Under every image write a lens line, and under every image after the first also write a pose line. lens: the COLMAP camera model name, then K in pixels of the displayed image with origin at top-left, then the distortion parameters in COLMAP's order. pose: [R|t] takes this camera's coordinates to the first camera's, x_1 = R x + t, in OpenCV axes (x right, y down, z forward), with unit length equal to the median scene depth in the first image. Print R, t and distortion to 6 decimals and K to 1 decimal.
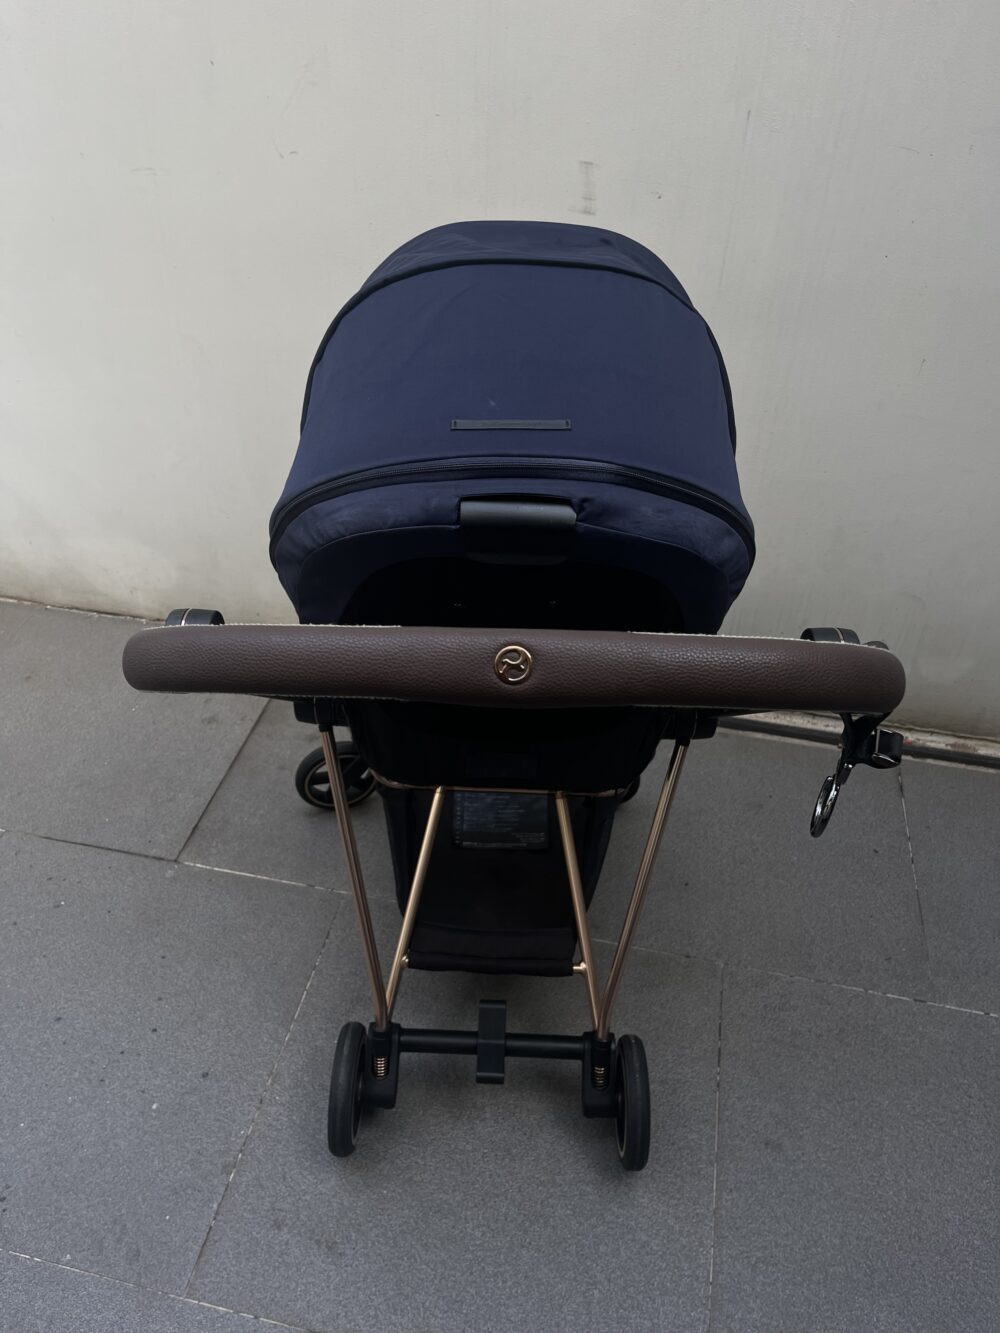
lens RADIAL K [[1018.2, 0, 492.7], [0, 1018.2, 665.7], [0, 0, 1]] dist [0.074116, -0.111171]
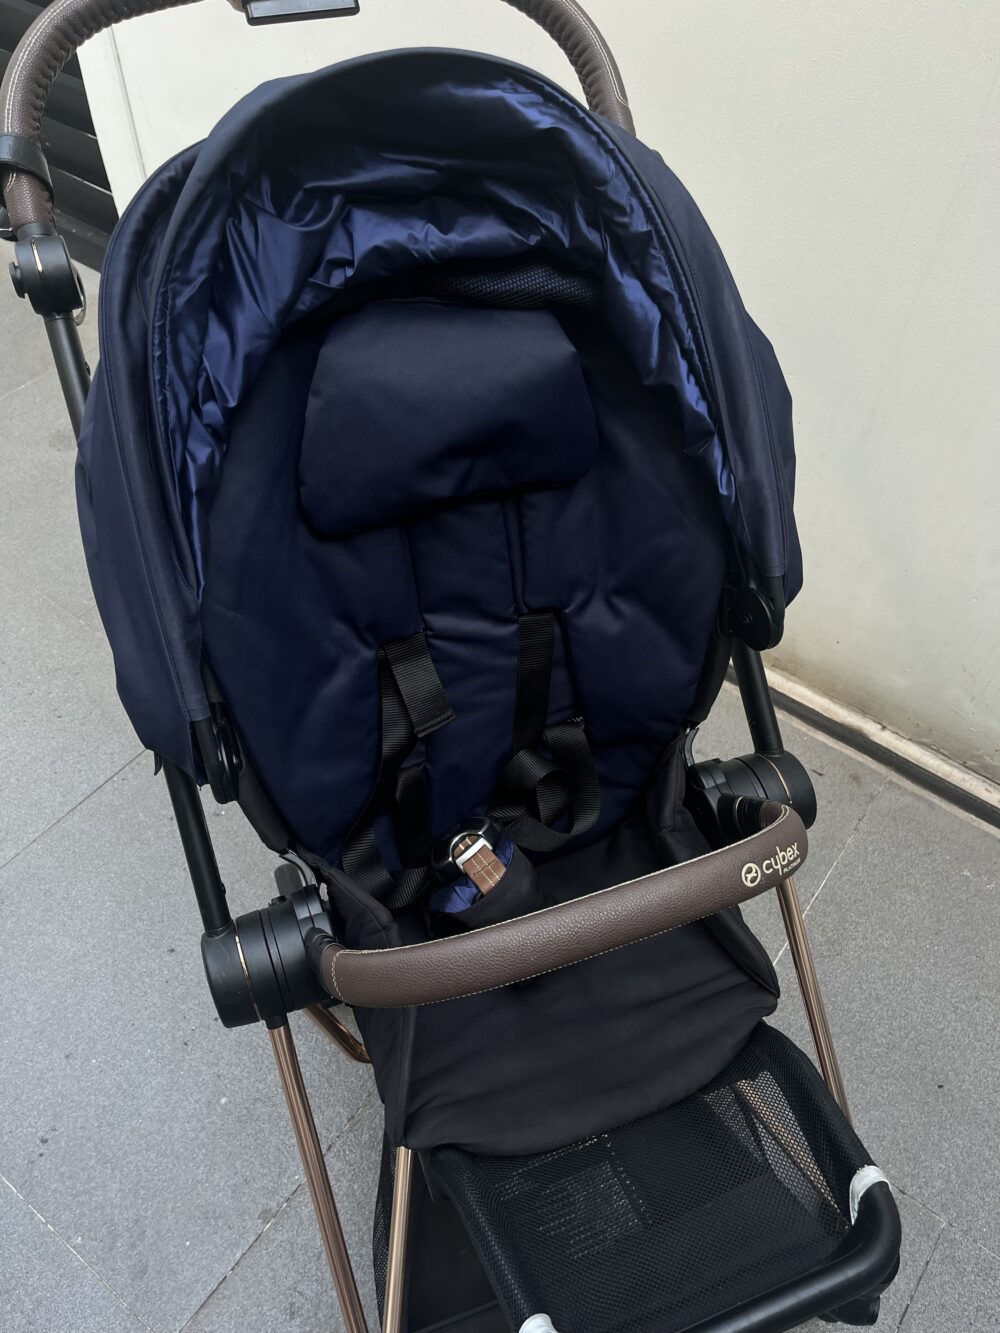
lens RADIAL K [[1018.2, 0, 506.7], [0, 1018.2, 679.3], [0, 0, 1]] dist [0.074116, -0.111171]
pose [[0.907949, 0.325369, -0.264128, 0.007730], [-0.269566, 0.935996, 0.226373, -0.163848], [0.320878, -0.134336, 0.937546, 0.277303]]
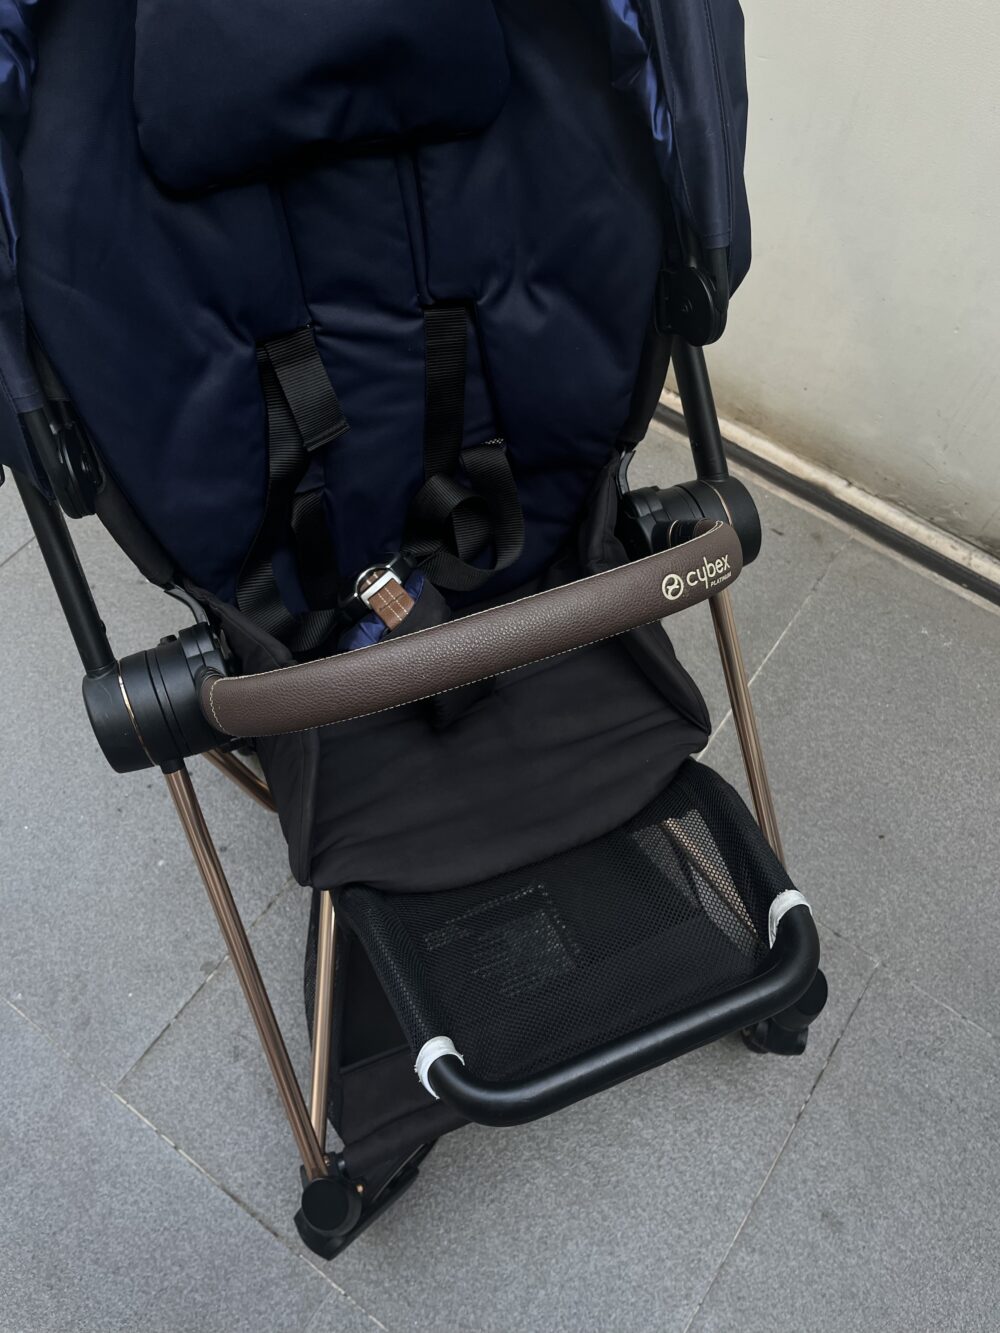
lens RADIAL K [[1018.2, 0, 501.2], [0, 1018.2, 682.5], [0, 0, 1]] dist [0.074116, -0.111171]
pose [[0.916245, 0.357108, -0.181575, 0.037395], [-0.263300, 0.878382, 0.398896, -0.121529], [0.301941, -0.317678, 0.898840, 0.327508]]
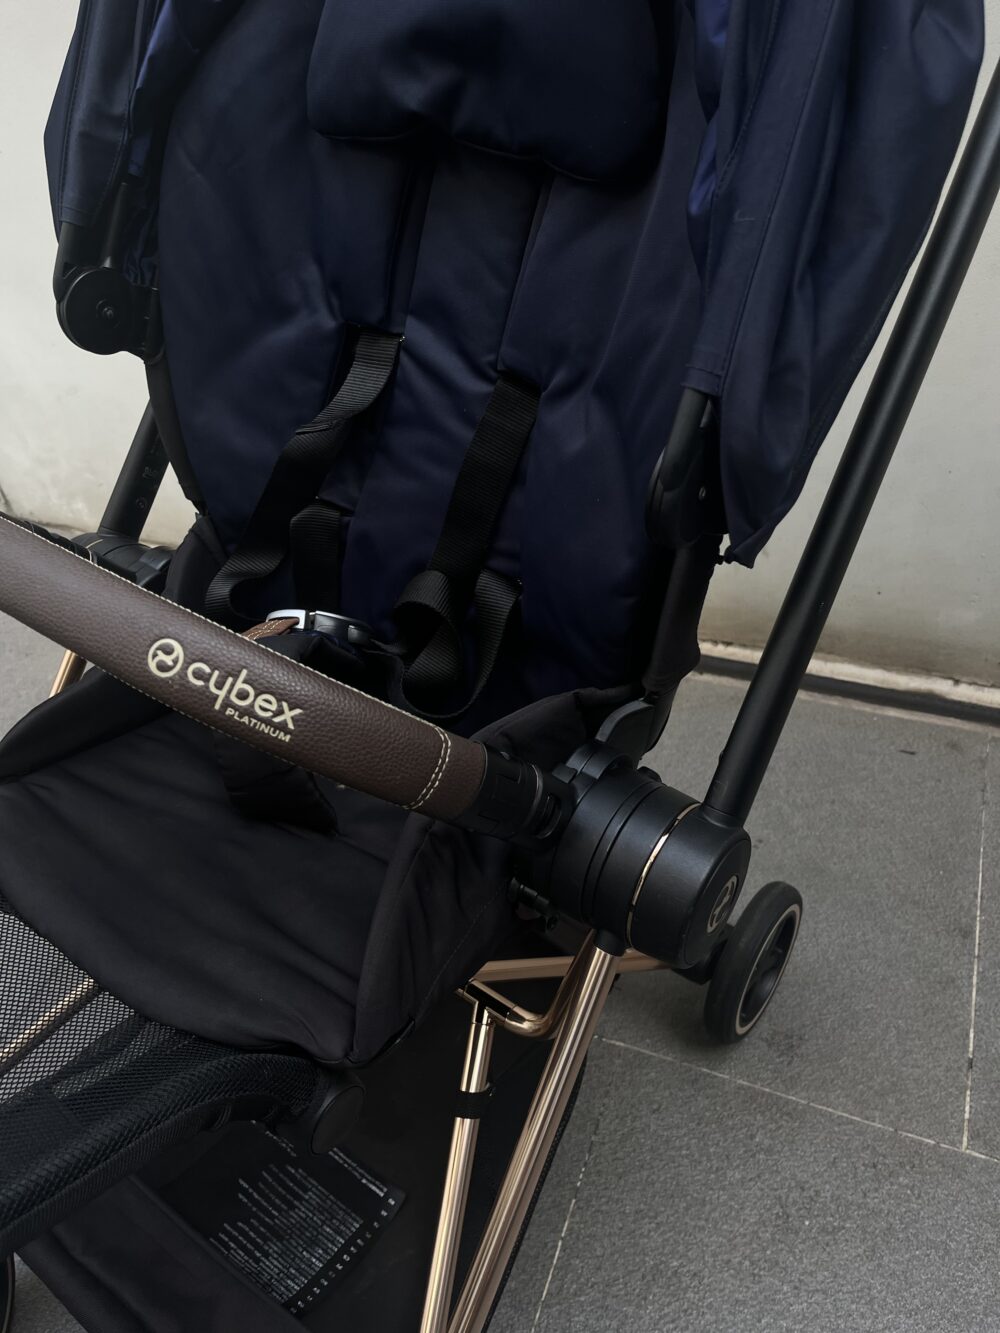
lens RADIAL K [[1018.2, 0, 503.6], [0, 1018.2, 671.1], [0, 0, 1]] dist [0.074116, -0.111171]
pose [[0.981718, 0.031071, -0.187786, -0.118228], [-0.020975, 0.998237, 0.055516, -0.031136], [0.189180, -0.050562, 0.980640, 0.457465]]
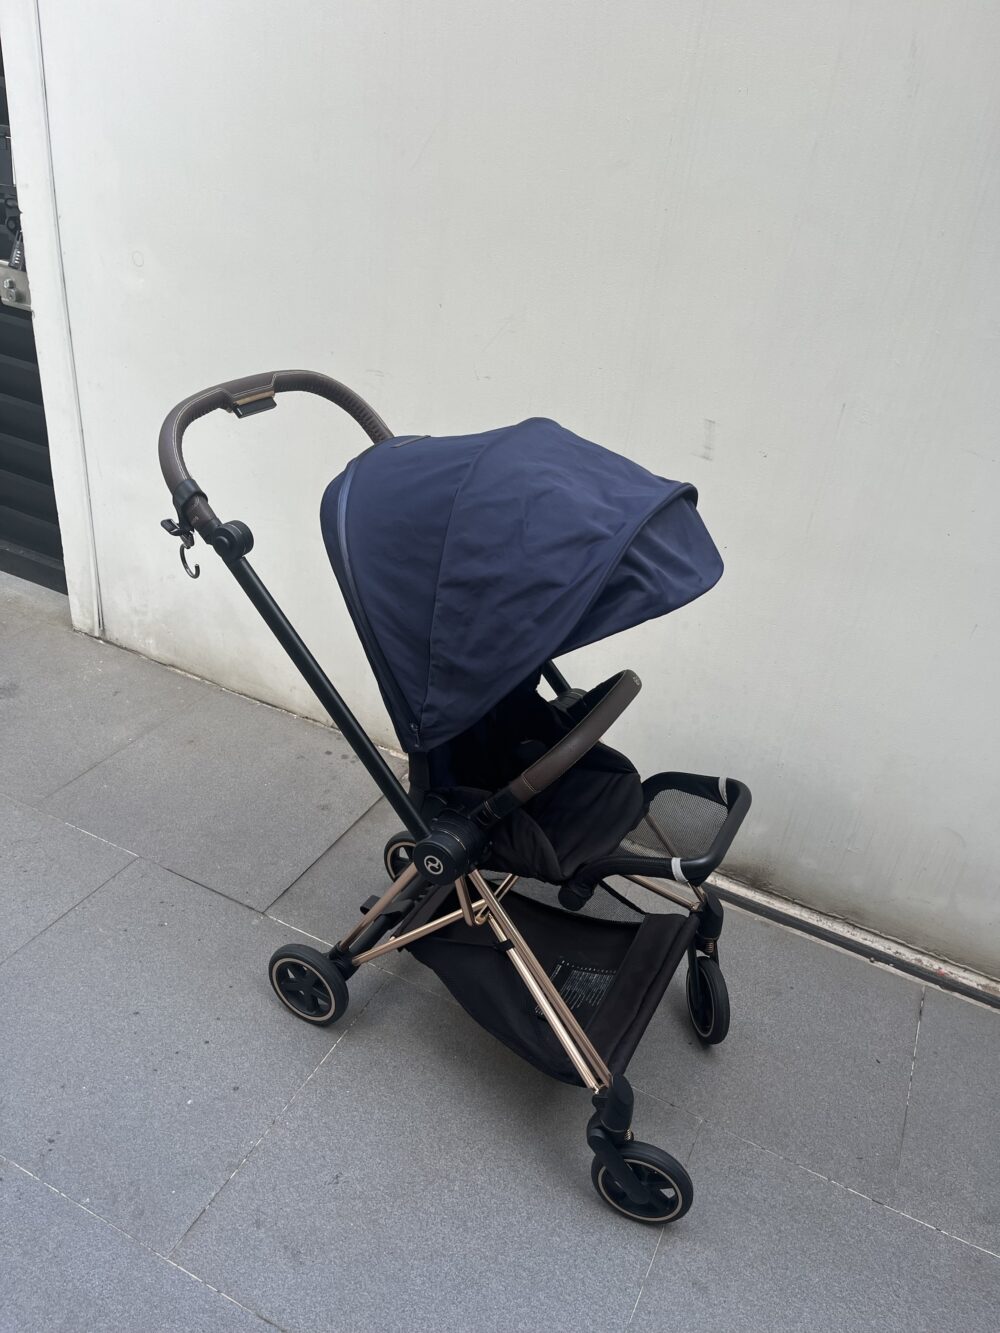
lens RADIAL K [[1018.2, 0, 506.1], [0, 1018.2, 677.7], [0, 0, 1]] dist [0.074116, -0.111171]
pose [[0.967143, 0.196624, -0.161165, 0.112454], [-0.219786, 0.965262, -0.141289, 0.039095], [0.127786, 0.172069, 0.976762, -0.185549]]
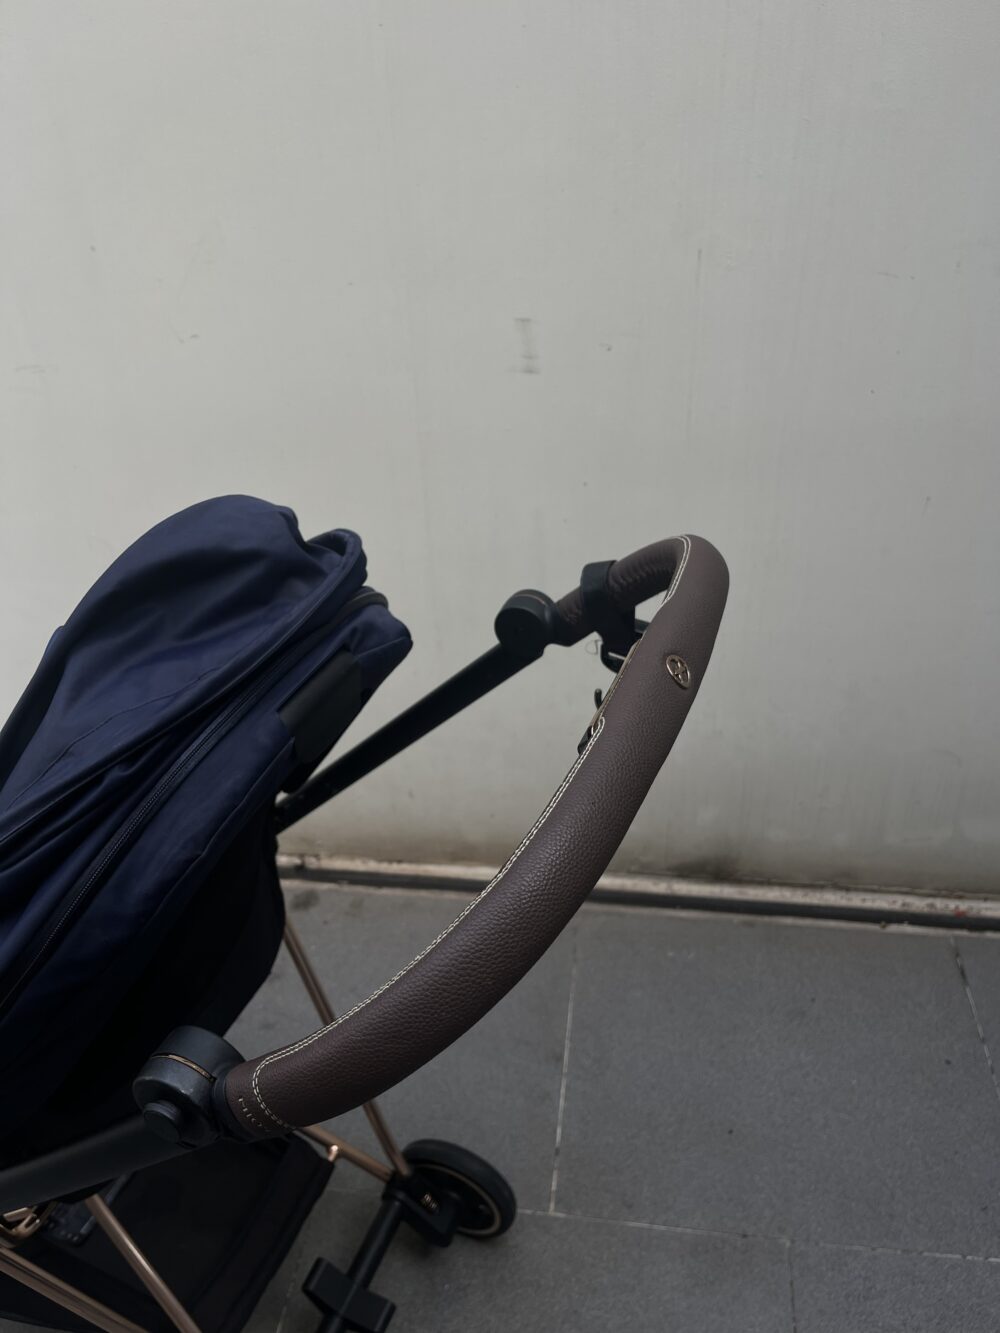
lens RADIAL K [[1018.2, 0, 487.6], [0, 1018.2, 673.0], [0, 0, 1]] dist [0.074116, -0.111171]
pose [[0.995416, -0.094970, 0.011283, 0.022267], [0.095624, 0.990315, -0.100660, -0.101166], [-0.001614, 0.101278, 0.994857, 0.152650]]
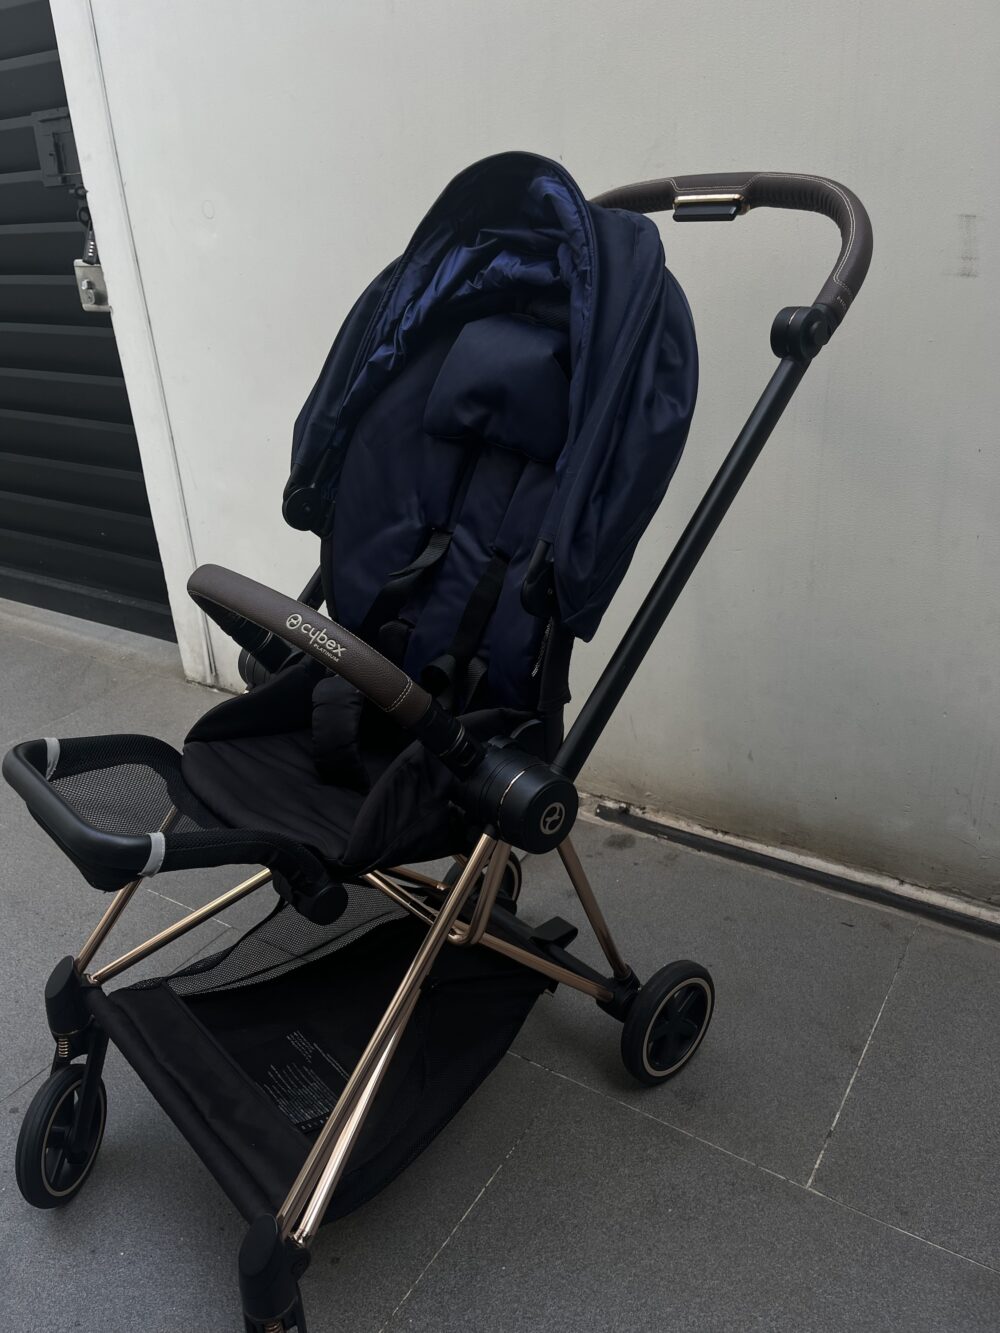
lens RADIAL K [[1018.2, 0, 499.1], [0, 1018.2, 674.5], [0, 0, 1]] dist [0.074116, -0.111171]
pose [[0.930805, 0.090742, -0.354073, 0.066580], [-0.173569, 0.962240, -0.209684, 0.109826], [0.321676, 0.256631, 0.911408, 0.209212]]
